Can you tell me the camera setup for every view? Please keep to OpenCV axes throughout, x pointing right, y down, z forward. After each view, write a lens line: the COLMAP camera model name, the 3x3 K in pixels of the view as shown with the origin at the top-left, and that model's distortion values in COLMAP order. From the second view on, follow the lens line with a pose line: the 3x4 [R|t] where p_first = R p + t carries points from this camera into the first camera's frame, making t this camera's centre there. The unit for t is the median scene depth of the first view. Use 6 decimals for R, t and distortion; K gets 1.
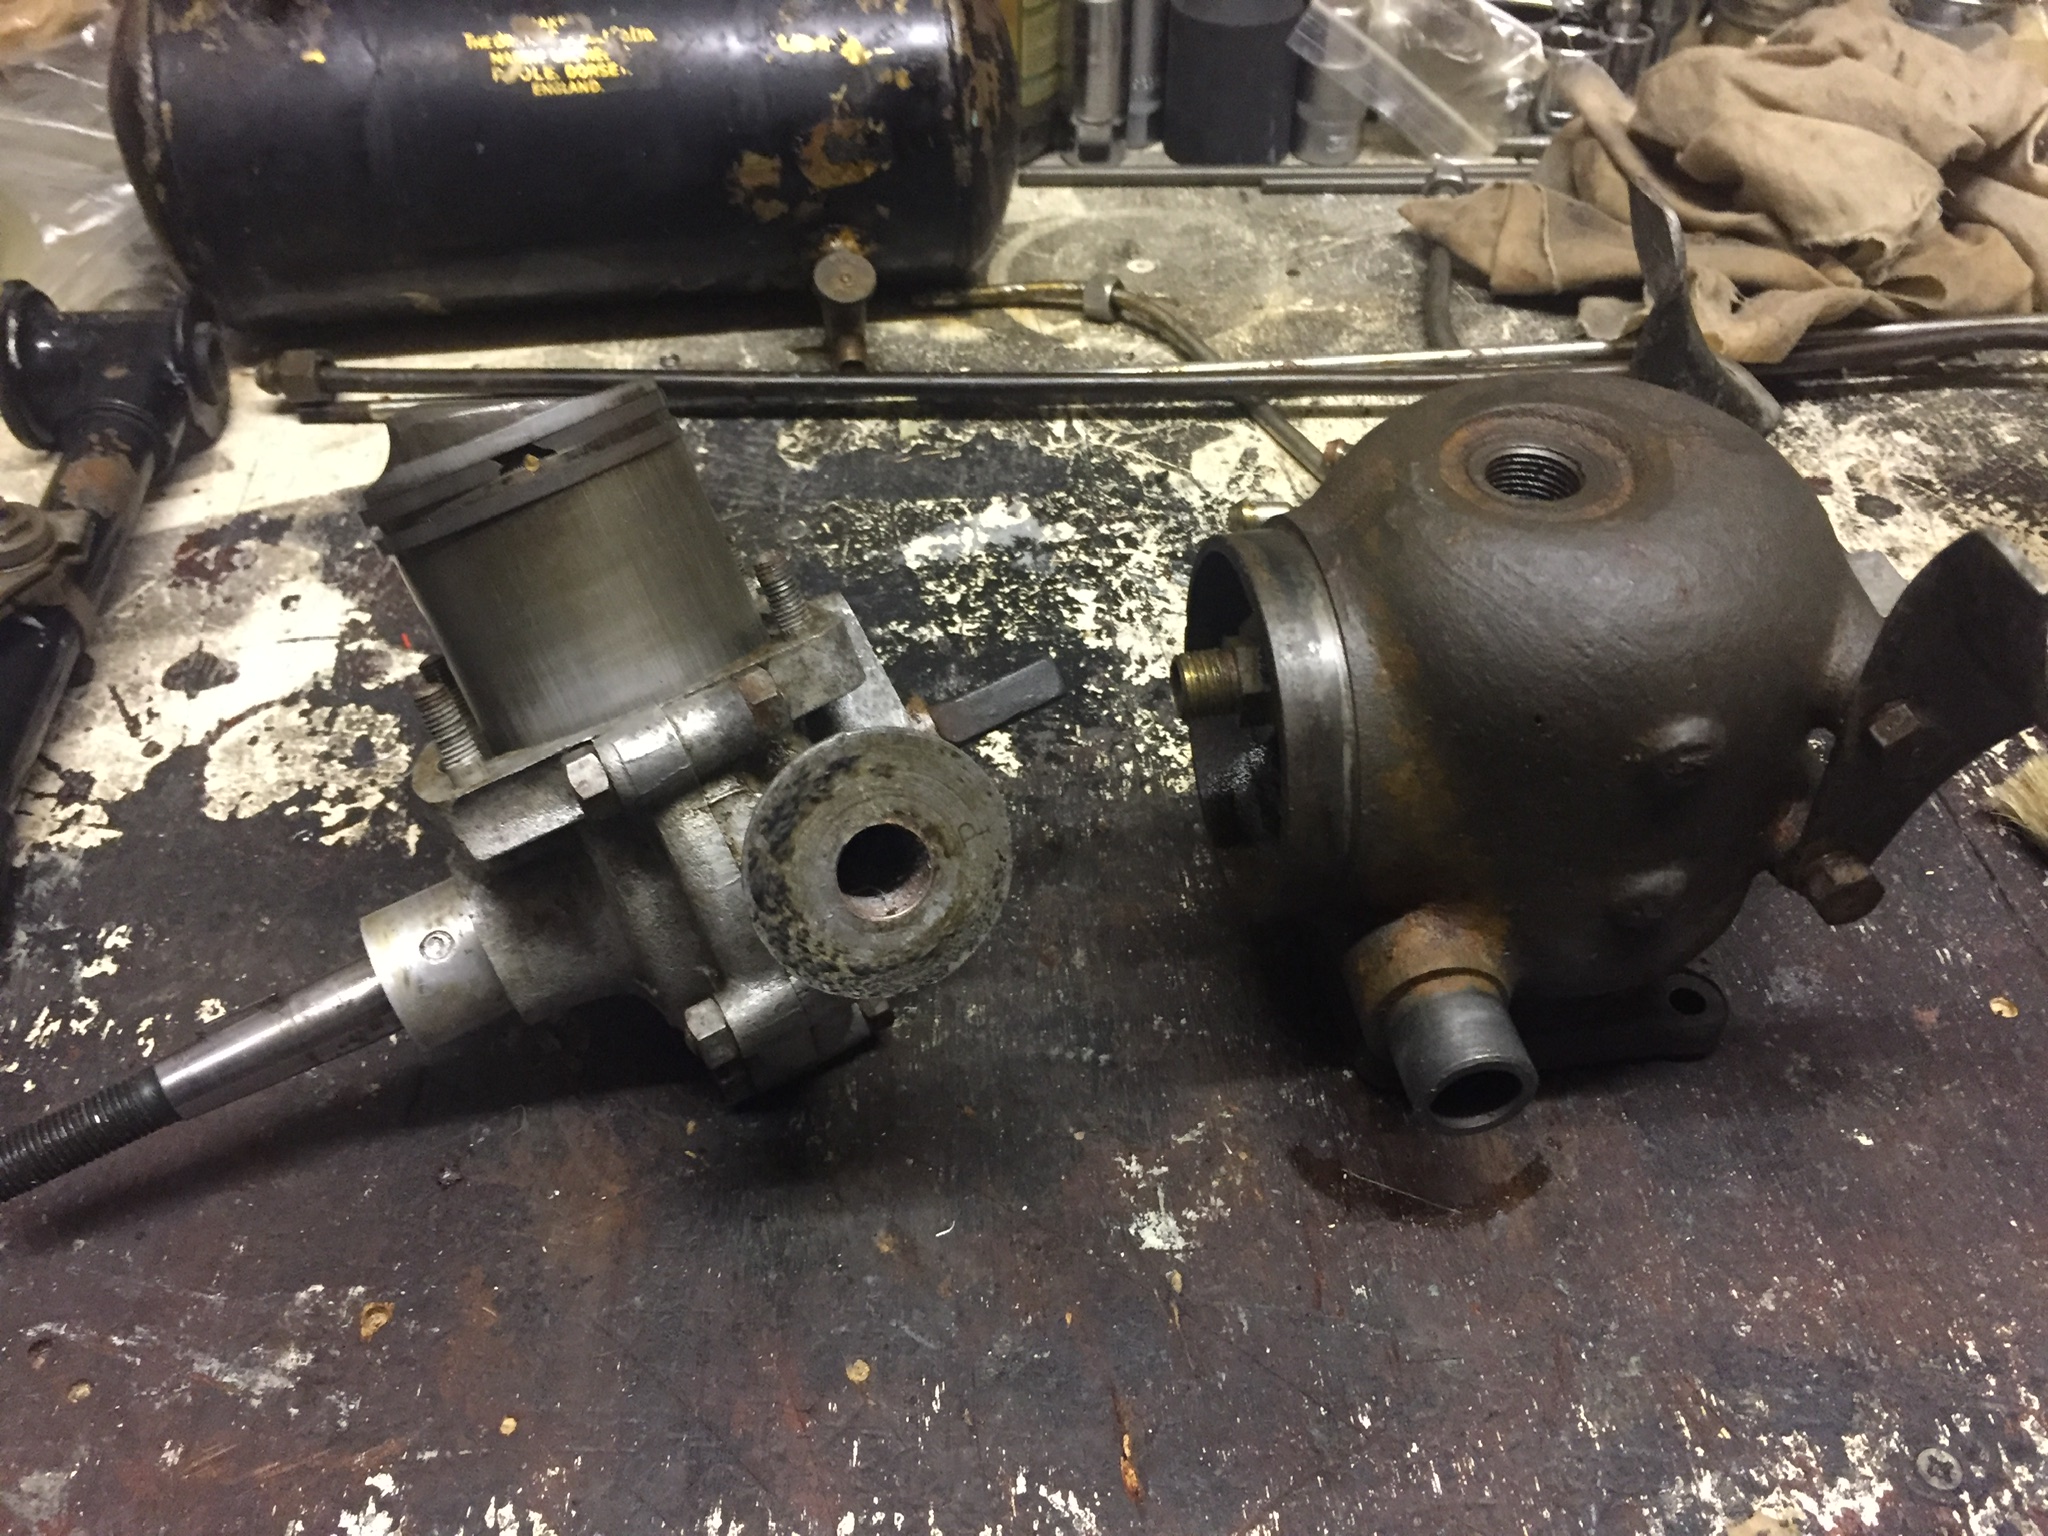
lens RADIAL K [[1756.6, 0, 1026.6], [0, 1756.6, 782.0], [0, 0, 1]] dist [0.074081, -0.109273]
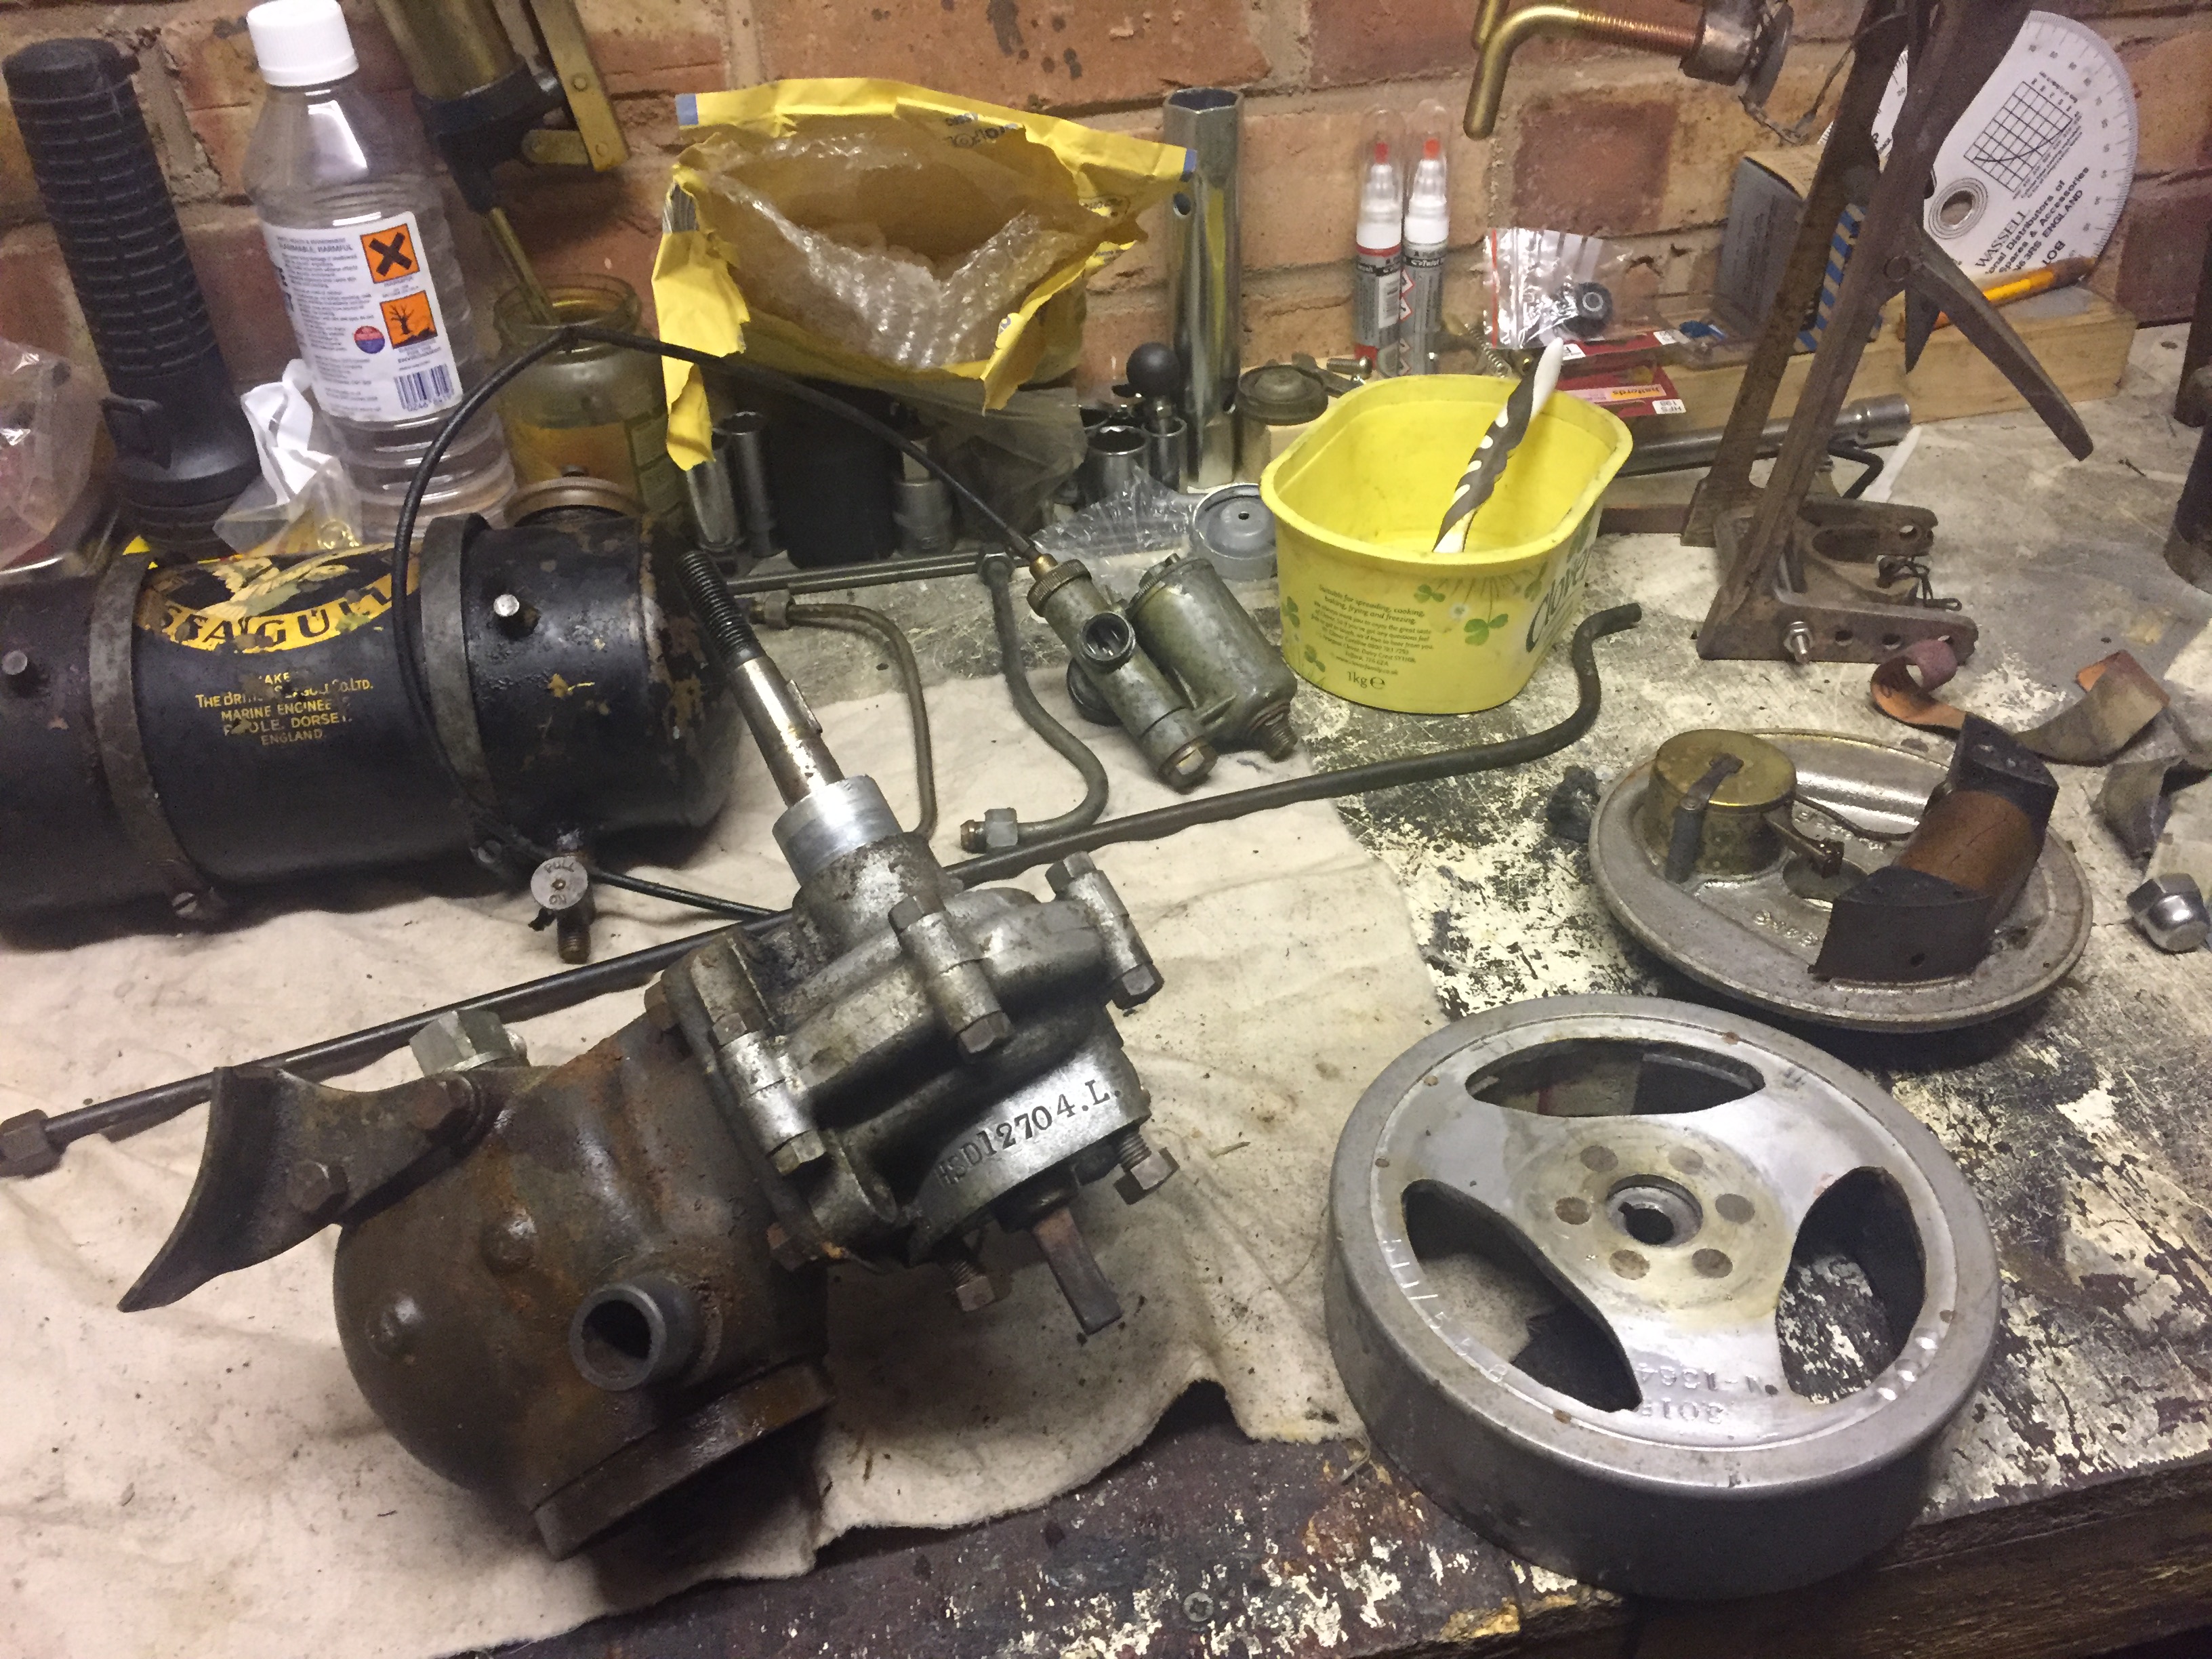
lens RADIAL K [[1897.3, 0, 1108.8], [0, 1897.3, 844.7], [0, 0, 1]] dist [0.074081, -0.109273]
pose [[0.991299, -0.108849, 0.074012, 0.393307], [0.115092, 0.989617, -0.086092, -0.084838], [-0.063873, 0.093861, 0.993534, -0.543566]]
